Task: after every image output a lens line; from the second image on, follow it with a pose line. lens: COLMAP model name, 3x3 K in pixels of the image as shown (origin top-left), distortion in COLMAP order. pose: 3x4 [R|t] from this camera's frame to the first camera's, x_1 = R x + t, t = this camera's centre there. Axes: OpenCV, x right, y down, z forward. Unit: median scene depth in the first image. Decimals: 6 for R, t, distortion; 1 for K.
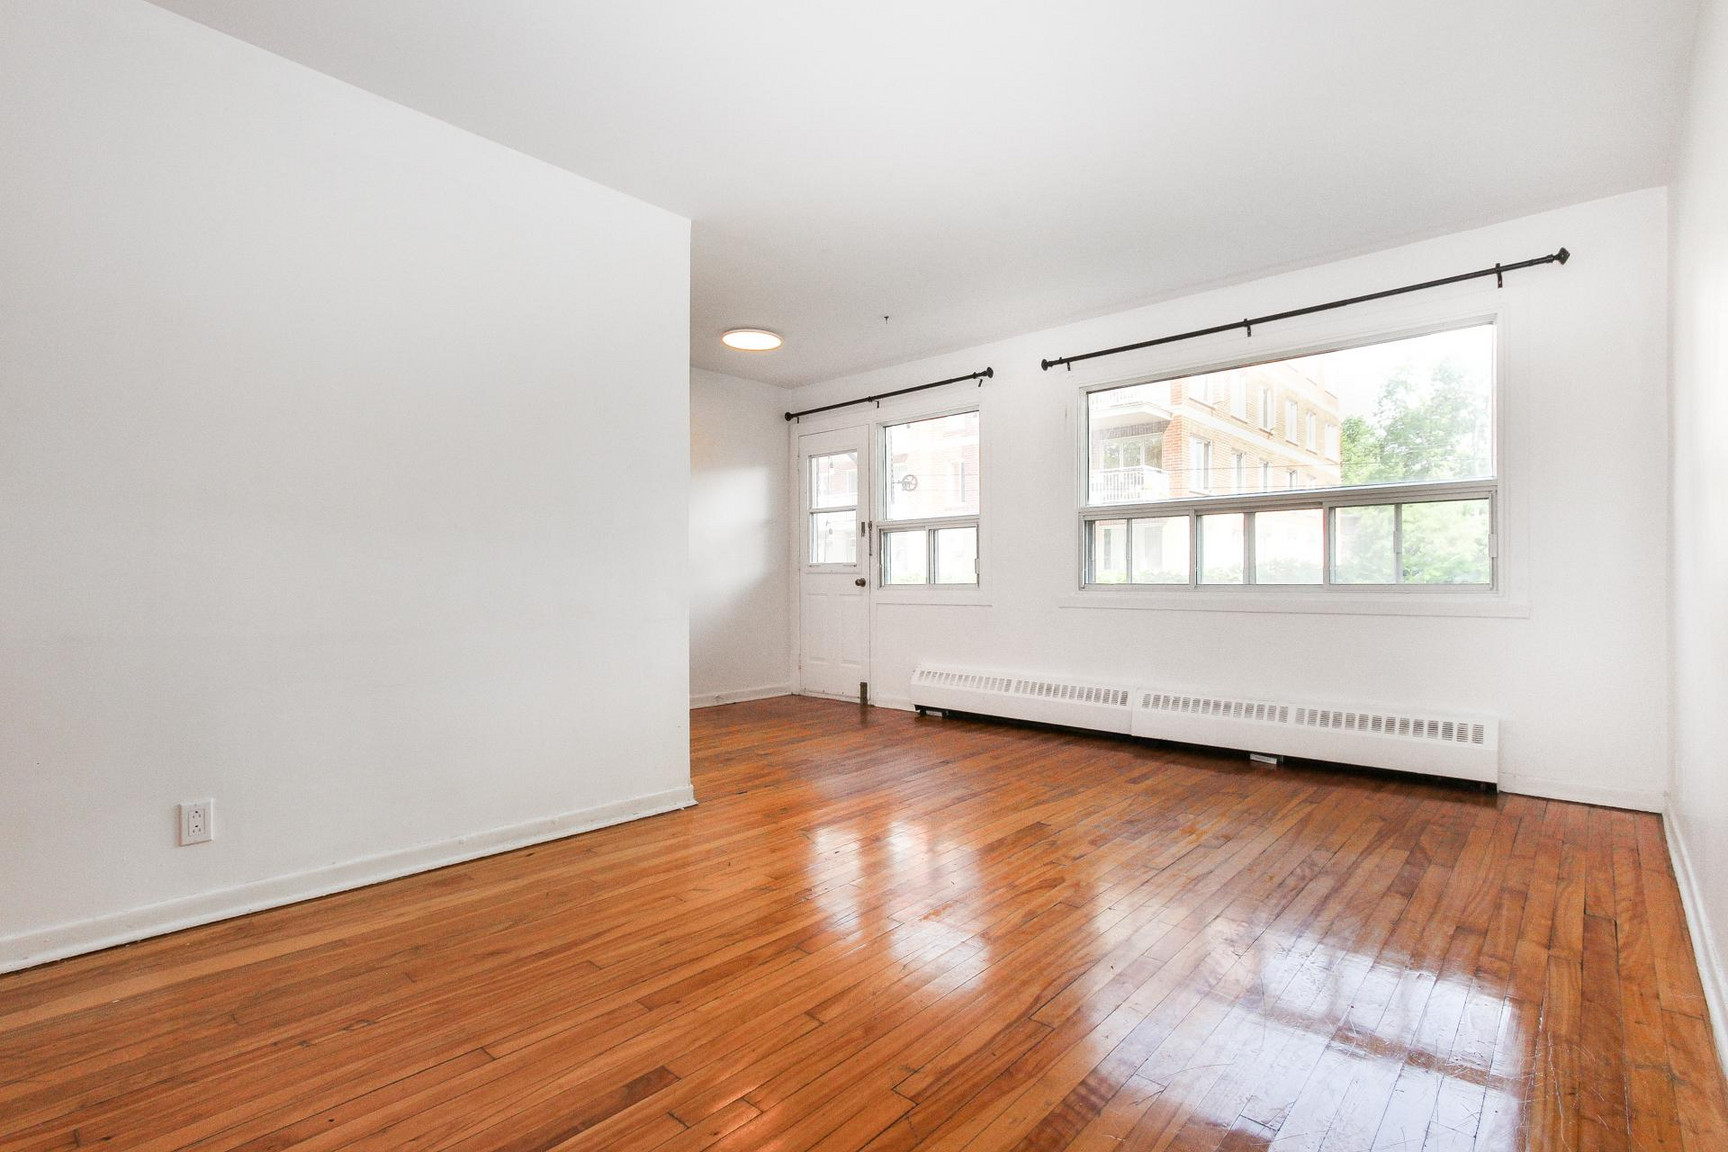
lens RADIAL K [[813.0, 0, 870.8], [0, 813.0, 571.6], [0, 0, 1]] dist [0.002325, 0.000892]
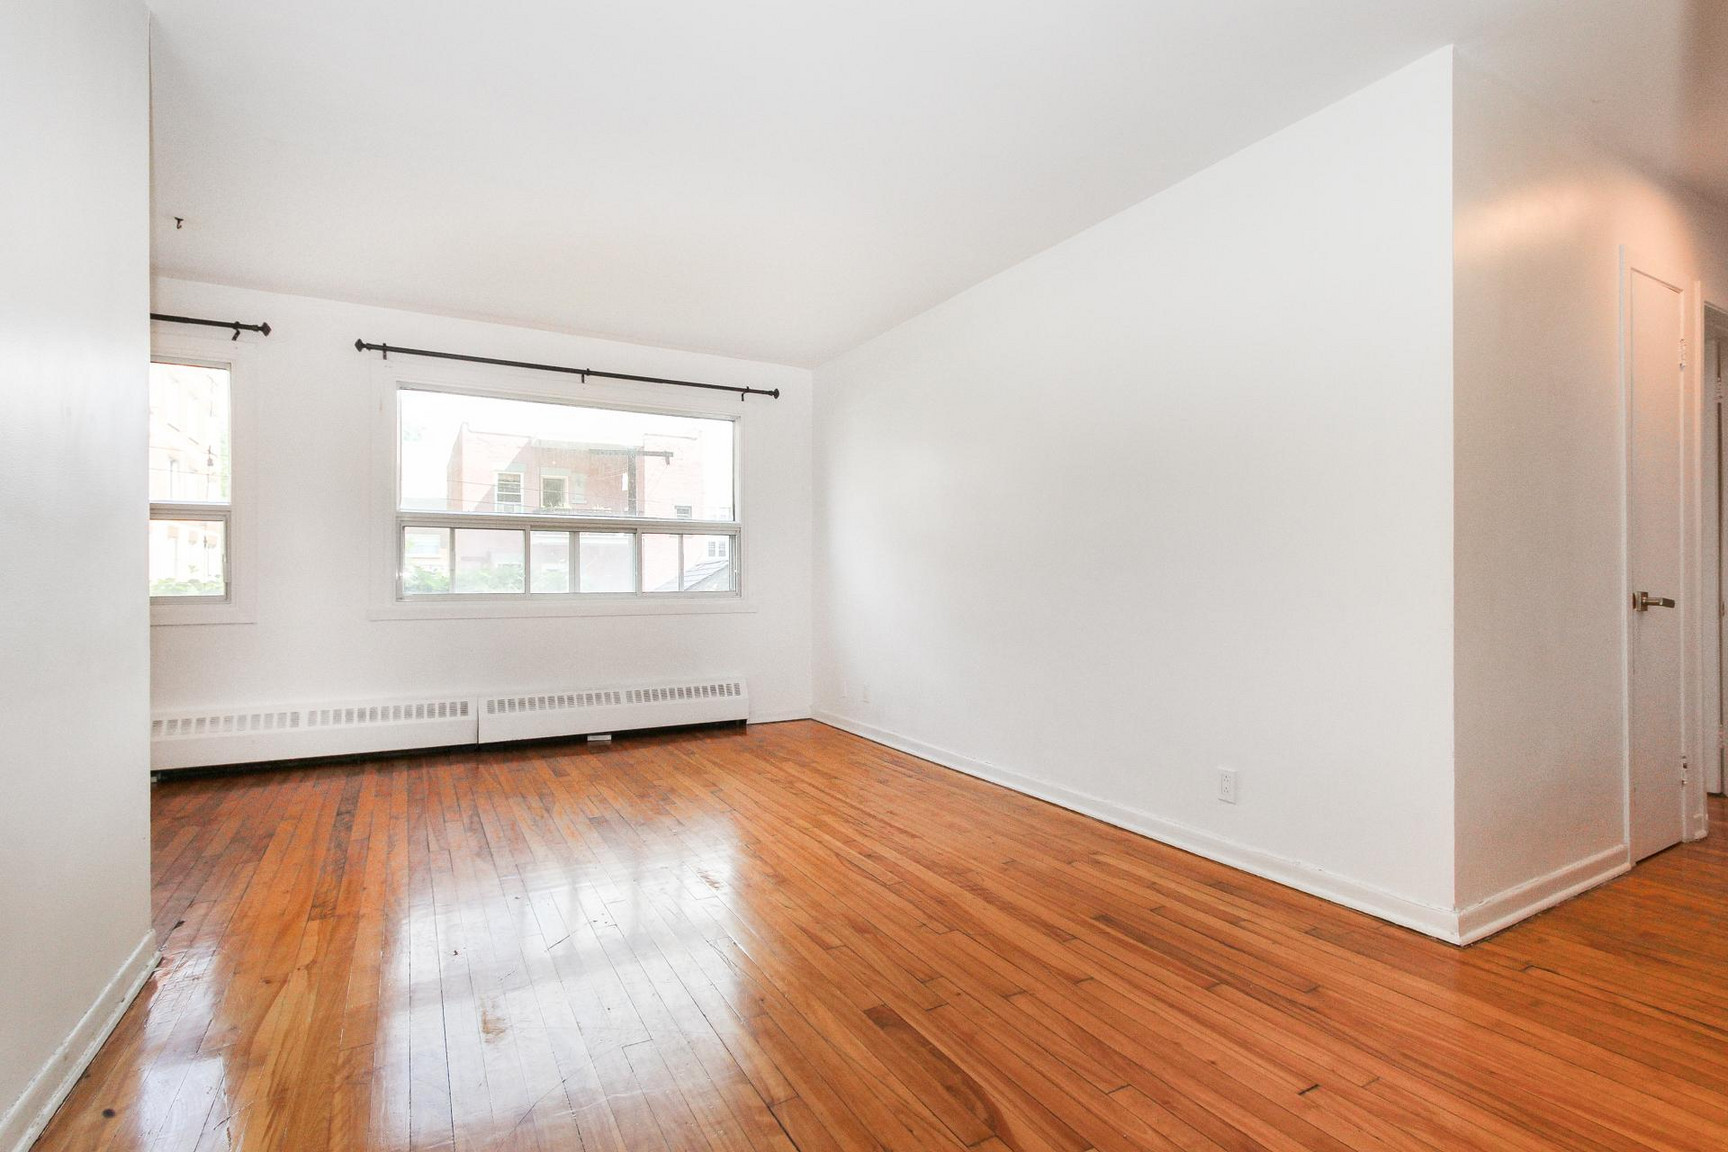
lens RADIAL K [[813.0, 0, 870.8], [0, 813.0, 571.6], [0, 0, 1]] dist [0.002325, 0.000892]
pose [[0.305390, 0.015043, 0.952108, -0.529856], [-0.008708, 0.999878, -0.013005, -0.003244], [-0.952188, -0.004319, 0.305484, 0.244890]]
